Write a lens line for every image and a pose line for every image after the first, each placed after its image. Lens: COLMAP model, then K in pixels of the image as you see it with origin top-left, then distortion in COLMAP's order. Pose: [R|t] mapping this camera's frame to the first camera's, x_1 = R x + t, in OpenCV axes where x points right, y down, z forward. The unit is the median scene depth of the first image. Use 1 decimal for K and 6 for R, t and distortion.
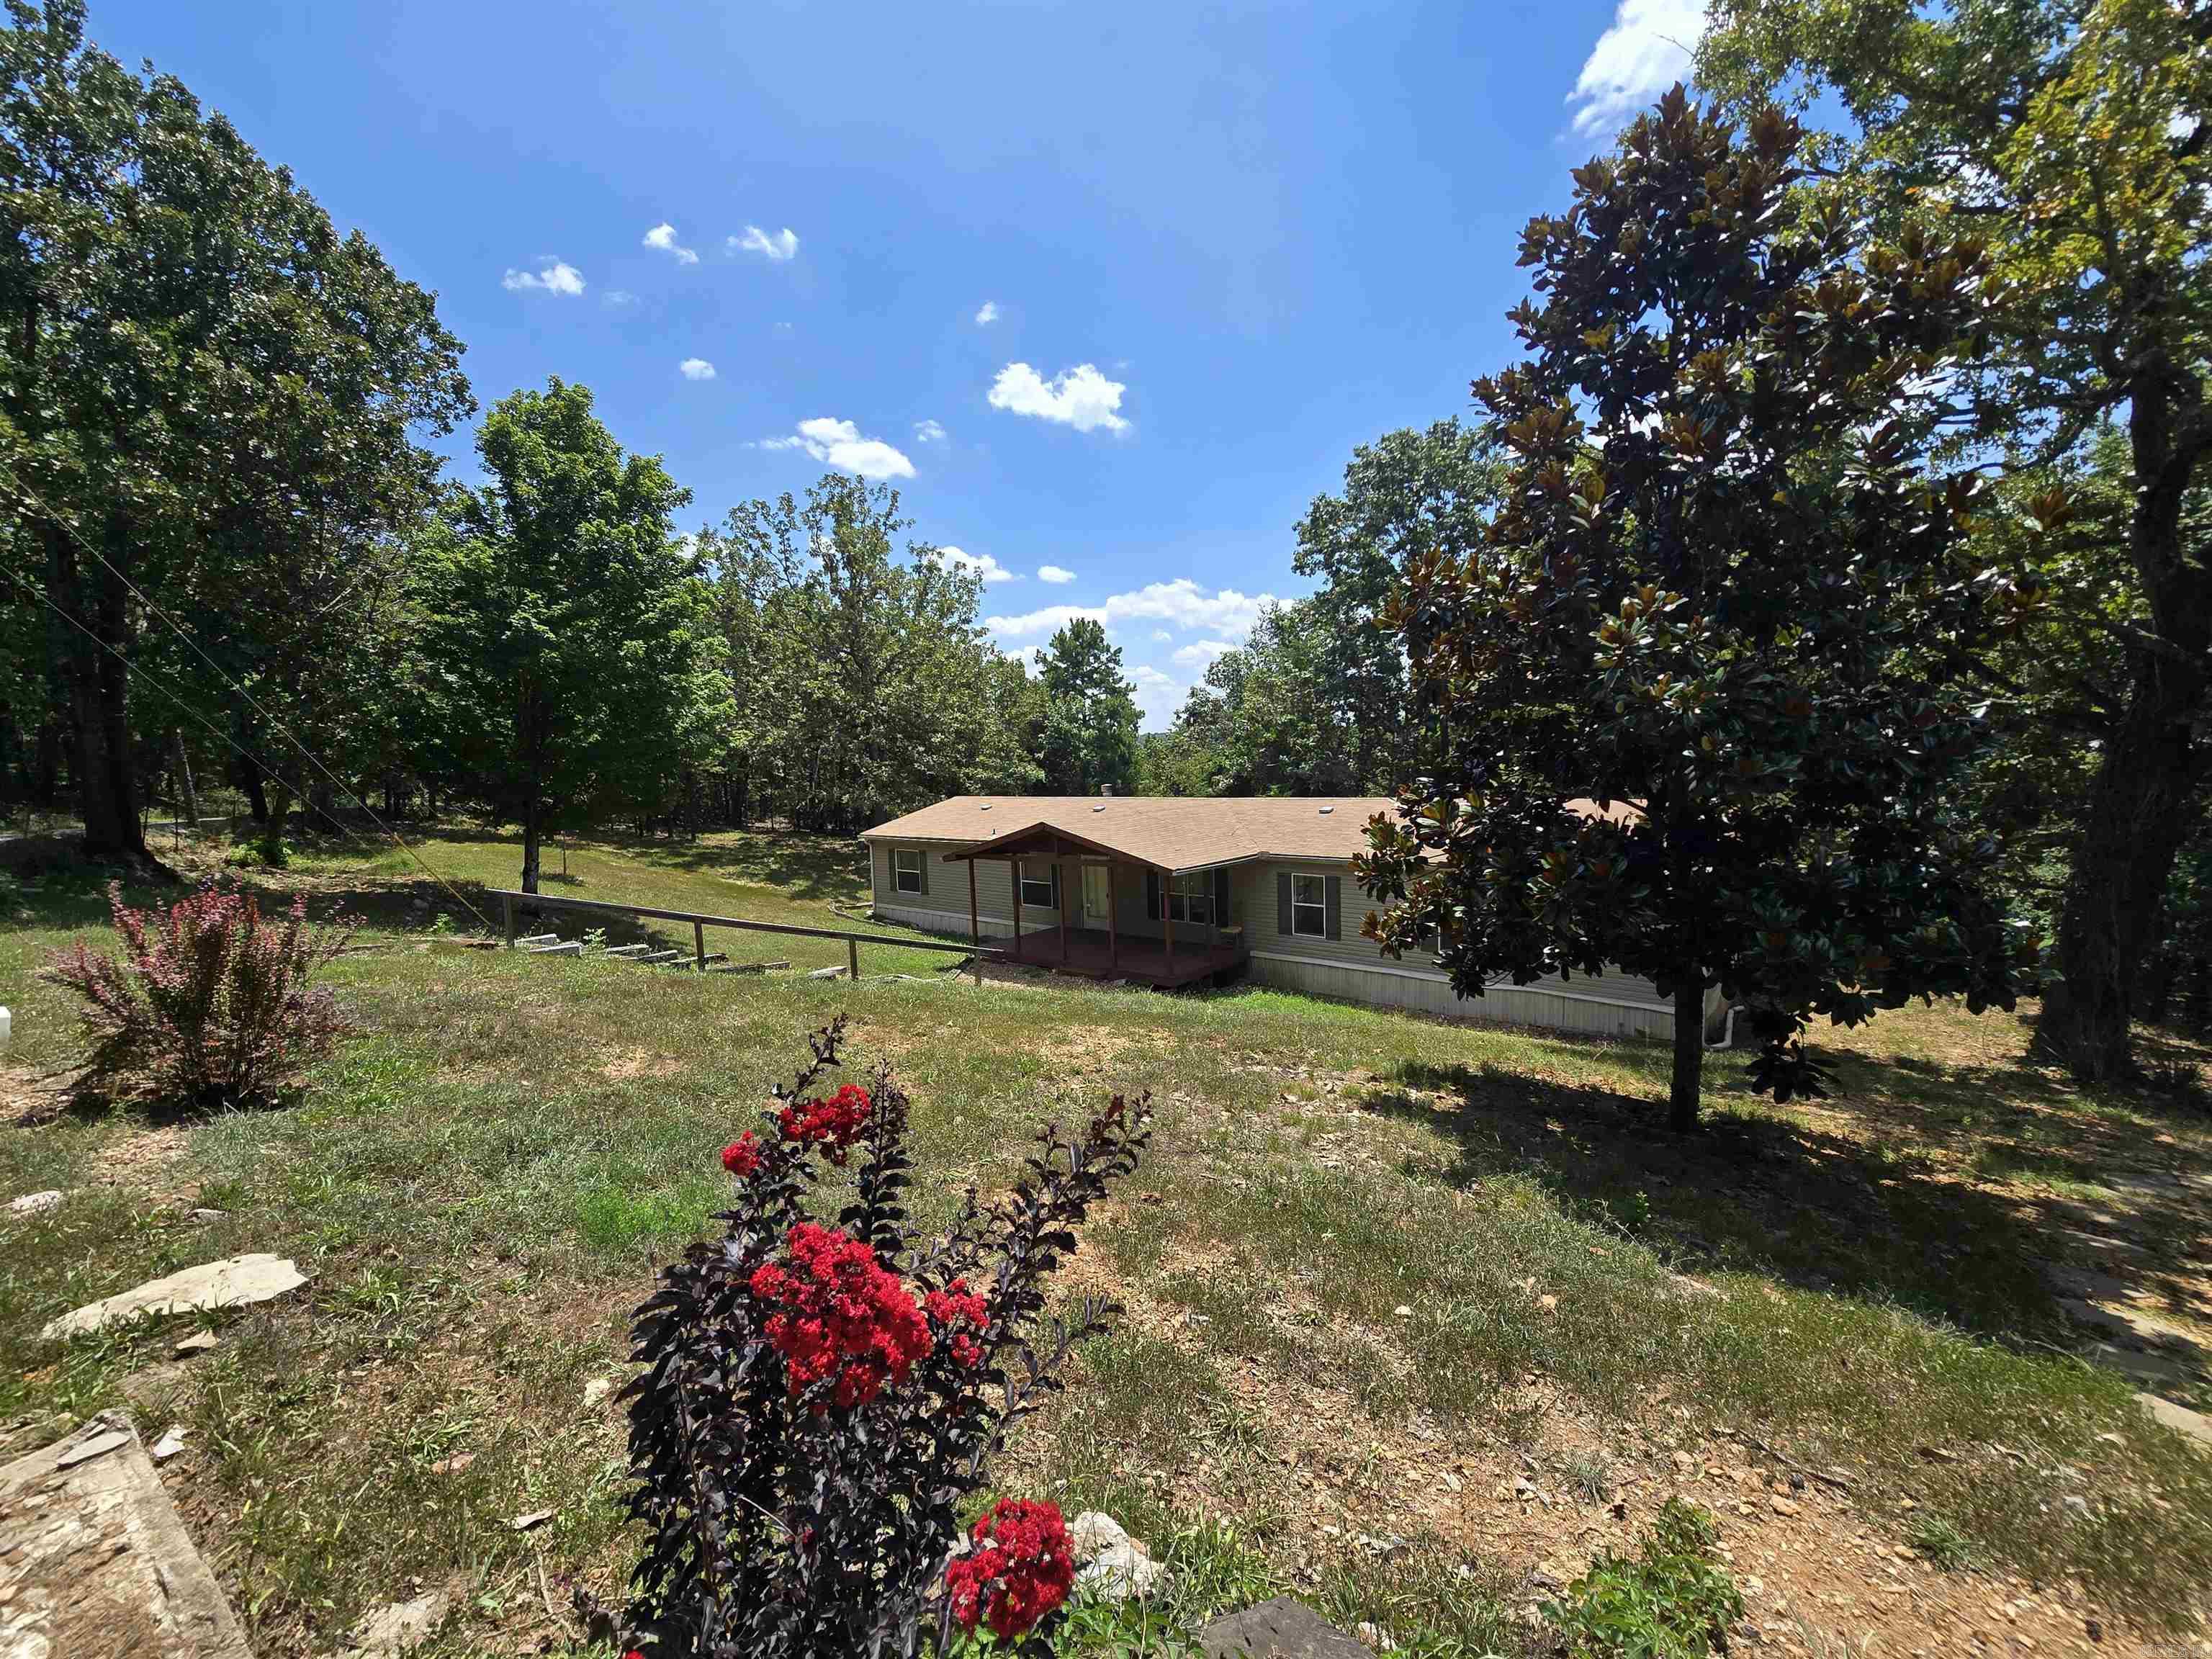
lens RADIAL K [[878.7, 0, 1102.0], [0, 878.7, 841.6], [0, 0, 1]] dist [-0.010799, -0.000332]
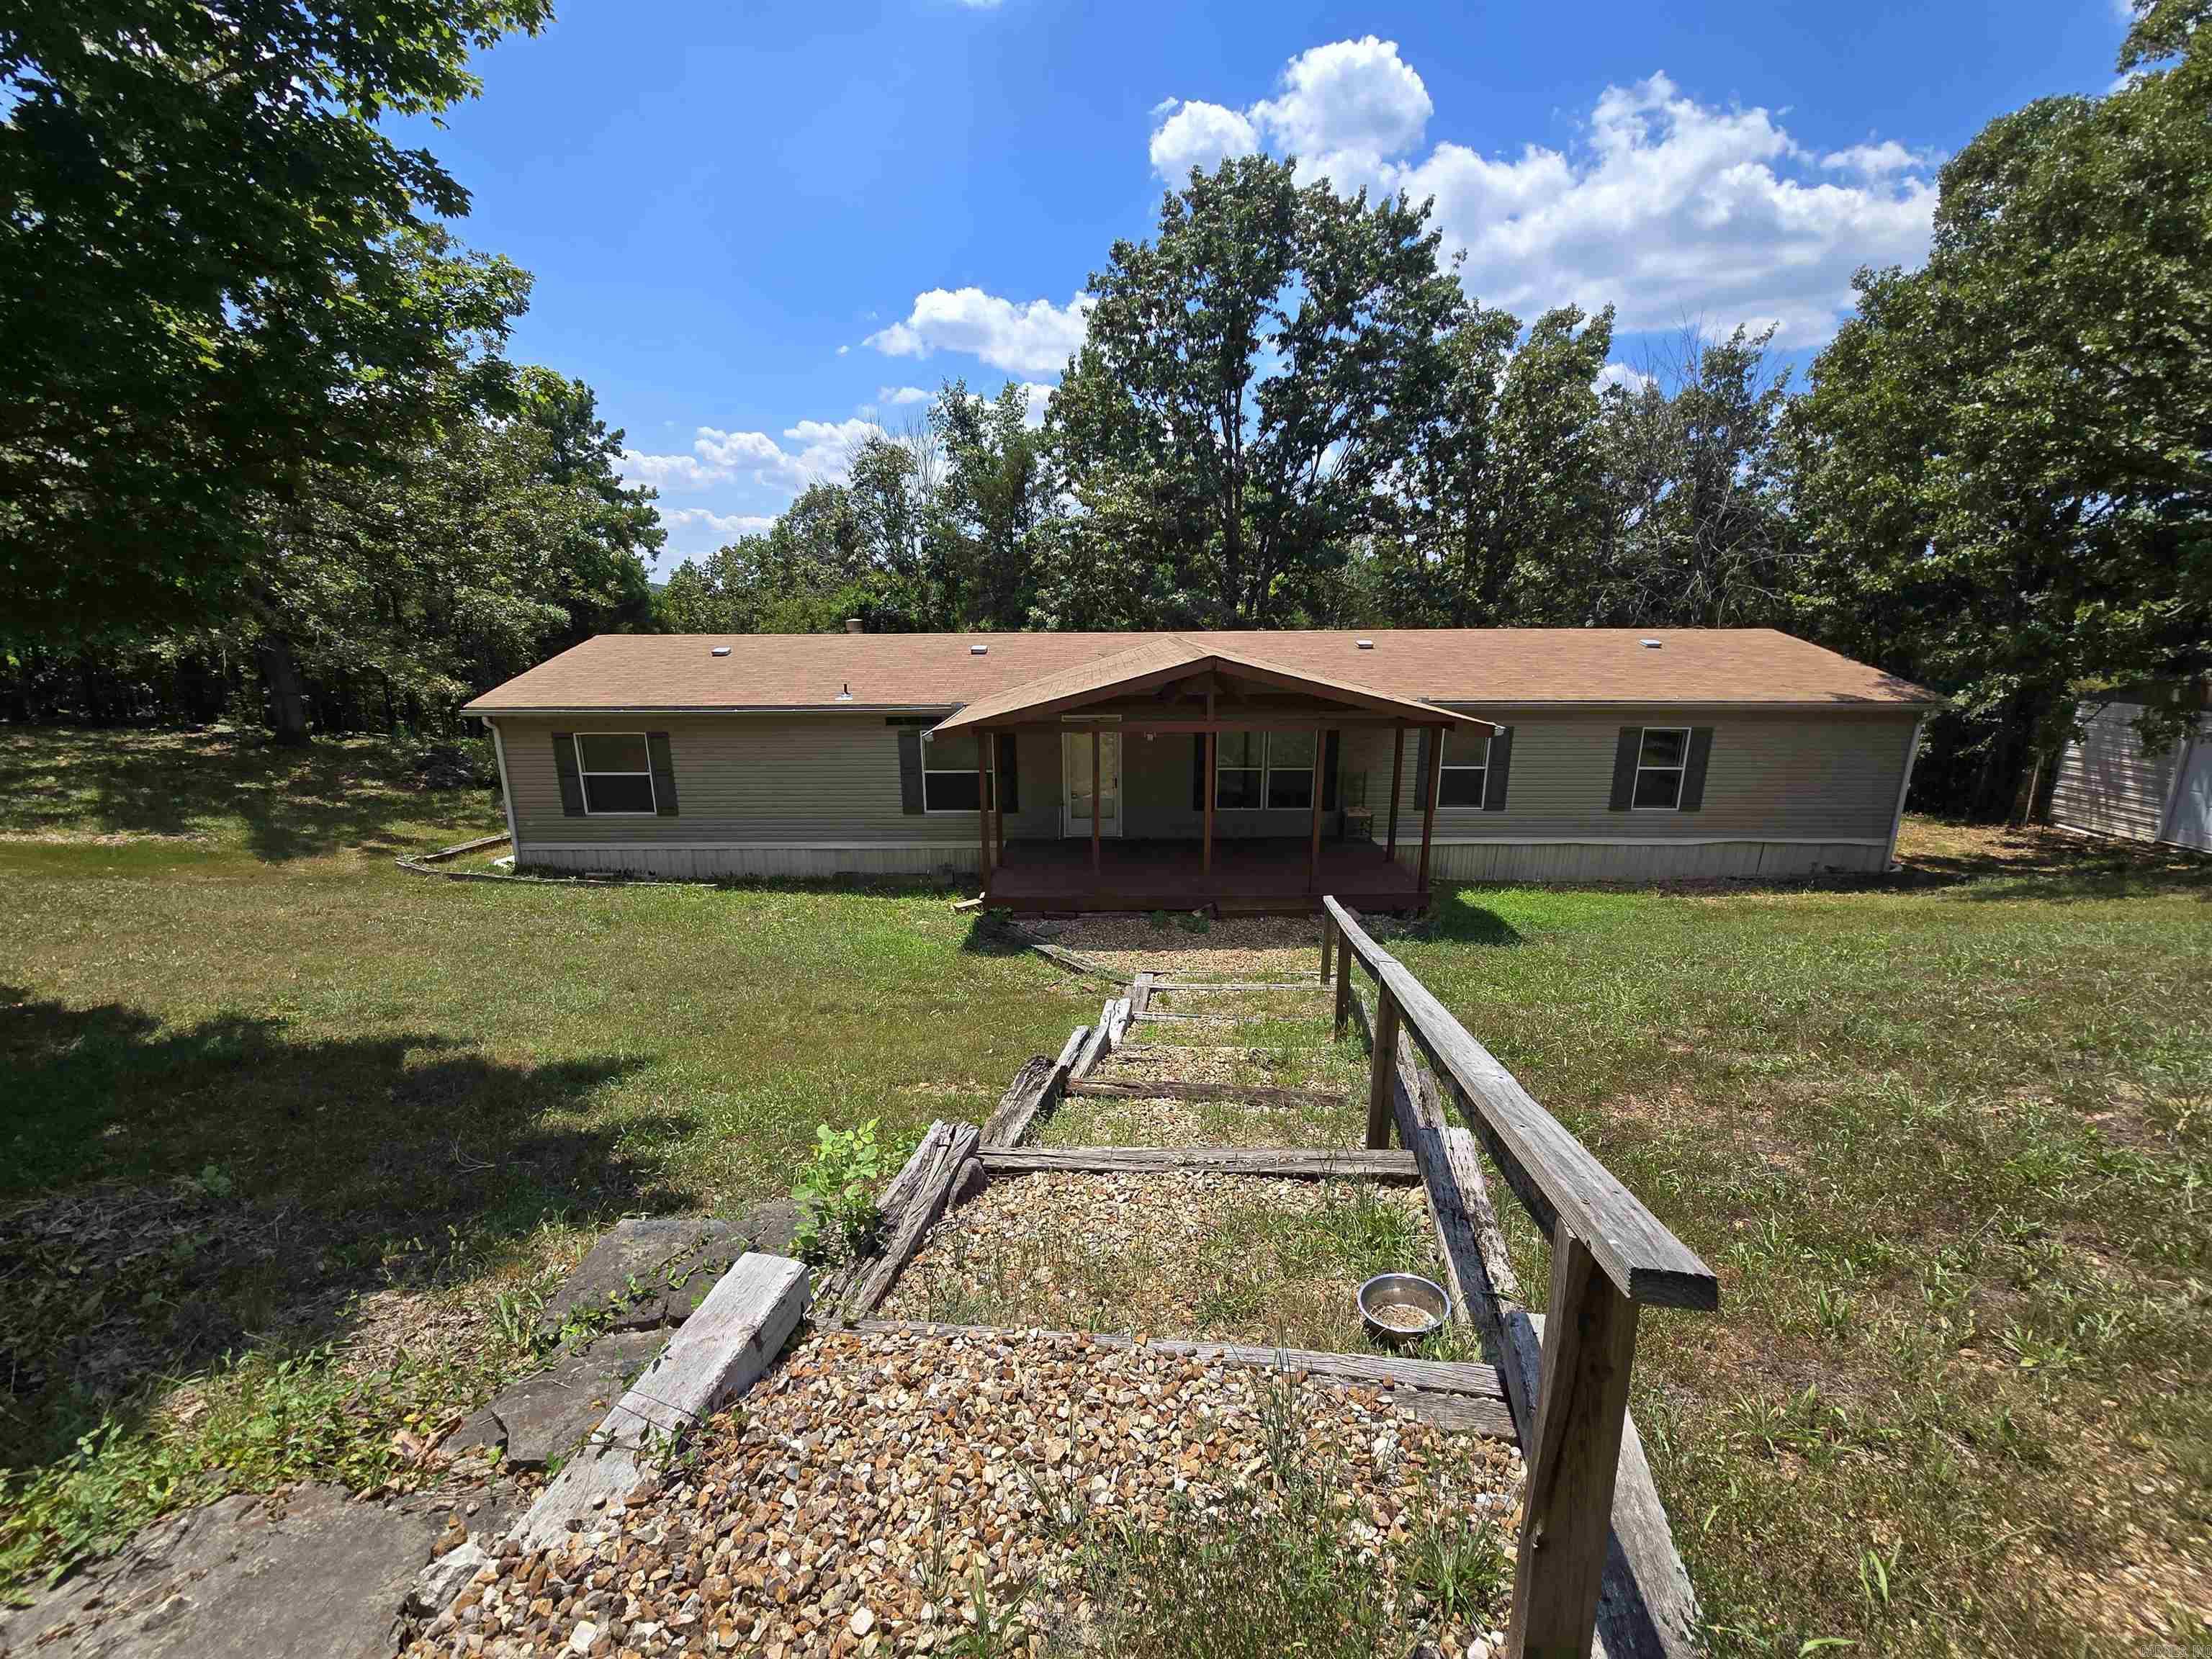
lens RADIAL K [[878.7, 0, 1102.0], [0, 878.7, 841.6], [0, 0, 1]] dist [-0.010799, -0.000332]
pose [[0.743169, -0.134905, 0.655363, -0.439349], [0.030580, 0.985288, 0.168143, -0.009347], [-0.668405, -0.104918, 0.736361, 0.451491]]
